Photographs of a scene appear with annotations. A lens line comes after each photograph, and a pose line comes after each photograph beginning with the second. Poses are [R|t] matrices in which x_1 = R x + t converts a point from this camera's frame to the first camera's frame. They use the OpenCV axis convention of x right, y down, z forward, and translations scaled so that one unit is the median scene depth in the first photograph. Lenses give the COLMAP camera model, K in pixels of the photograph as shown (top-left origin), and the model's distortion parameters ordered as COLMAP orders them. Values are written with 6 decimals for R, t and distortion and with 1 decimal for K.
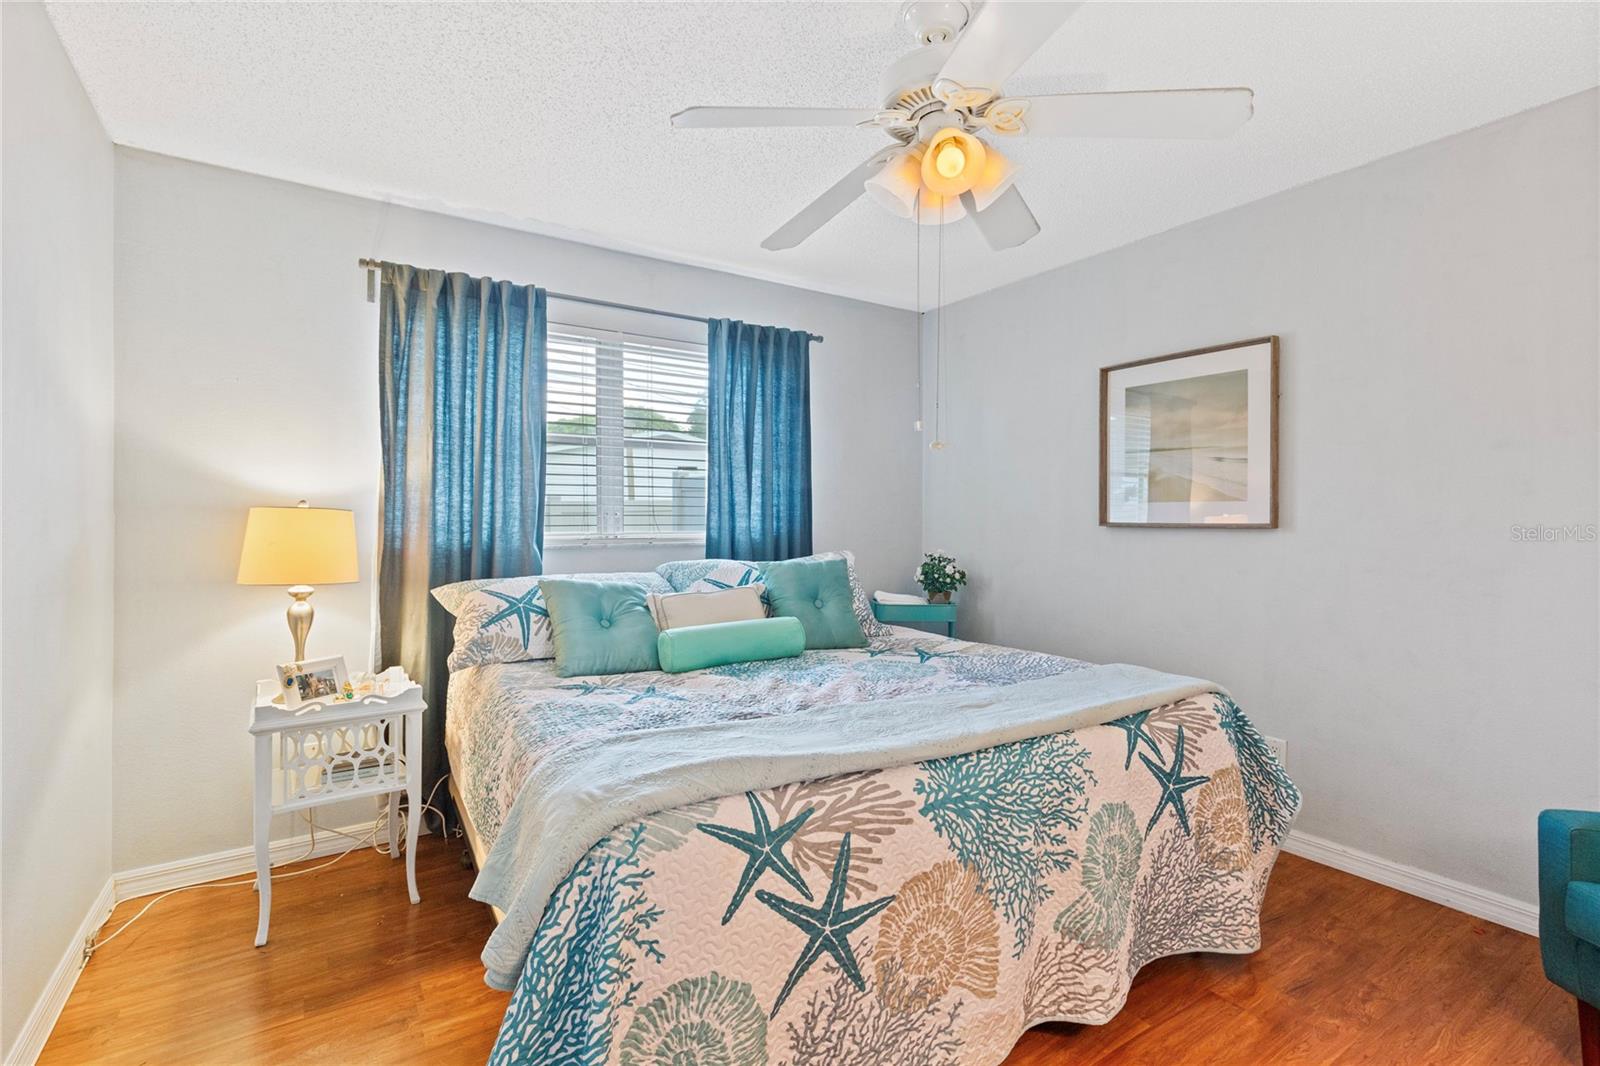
lens RADIAL K [[728.2, 0, 801.7], [0, 728.2, 520.2], [0, 0, 1]] dist [0.010922, -0.005068]
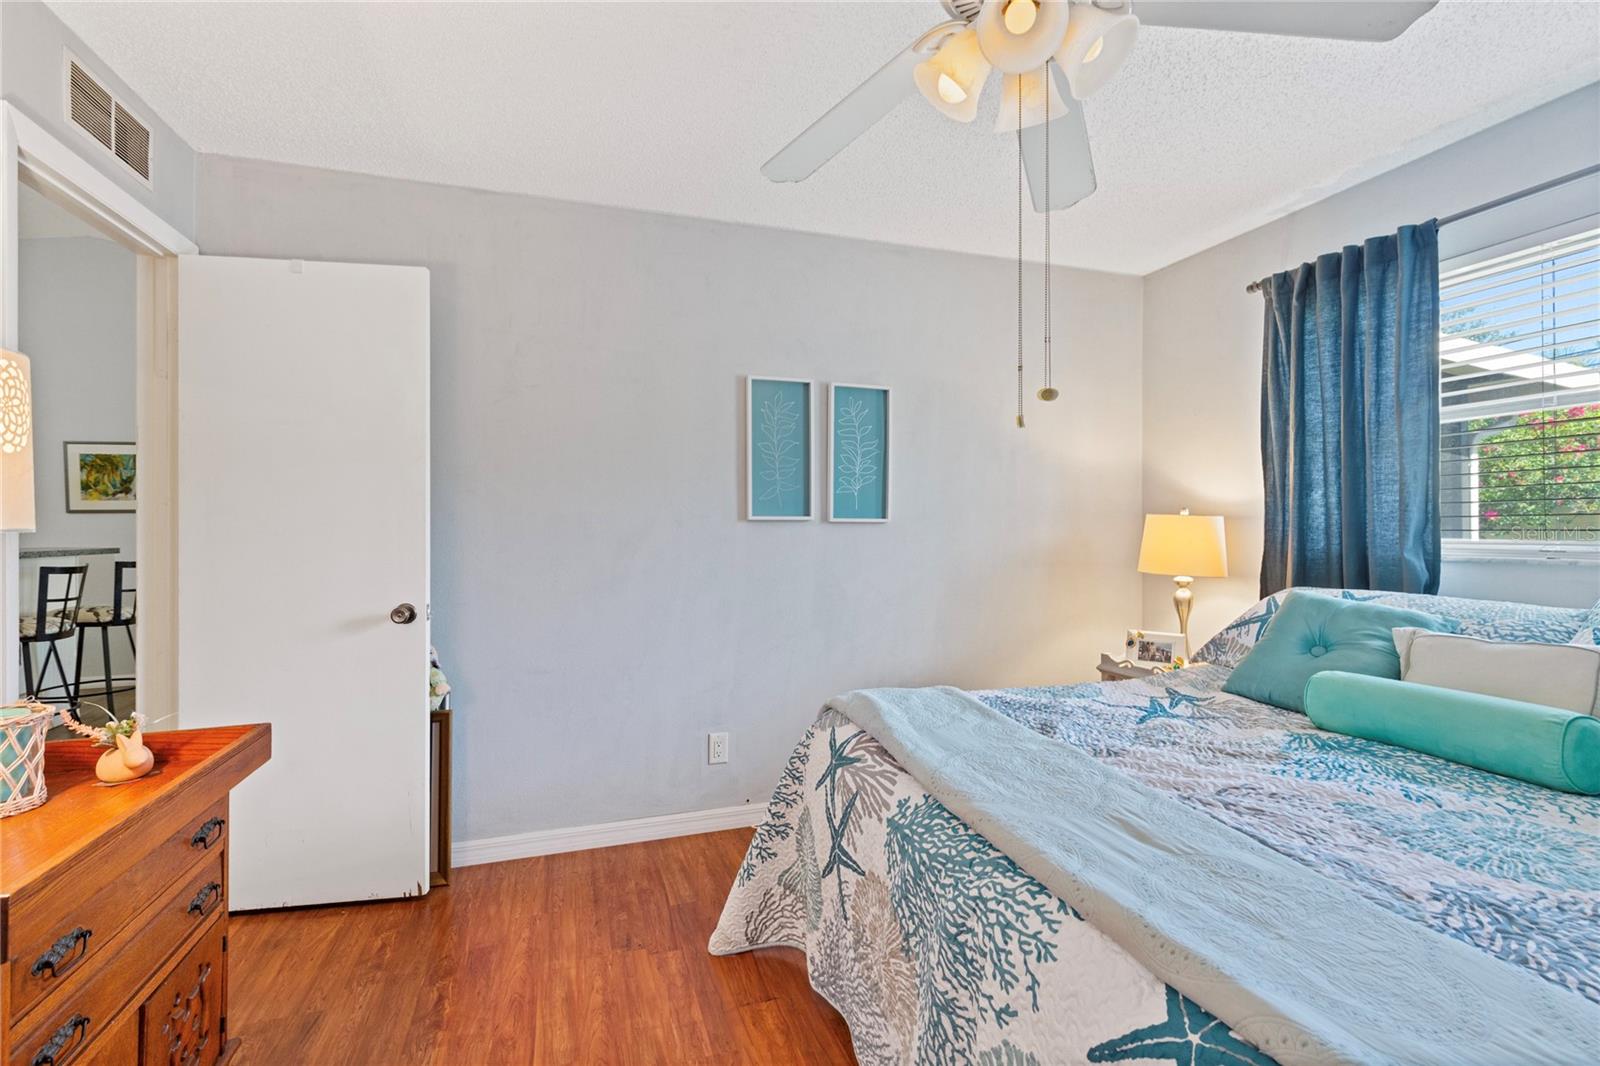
lens RADIAL K [[728.2, 0, 803.2], [0, 728.2, 528.5], [0, 0, 1]] dist [0.010922, -0.005068]
pose [[-0.262089, 0.004553, -0.965033, 0.987729], [0.005405, 0.999980, 0.003250, 0.000352], [0.965028, -0.004365, -0.262109, 0.991788]]
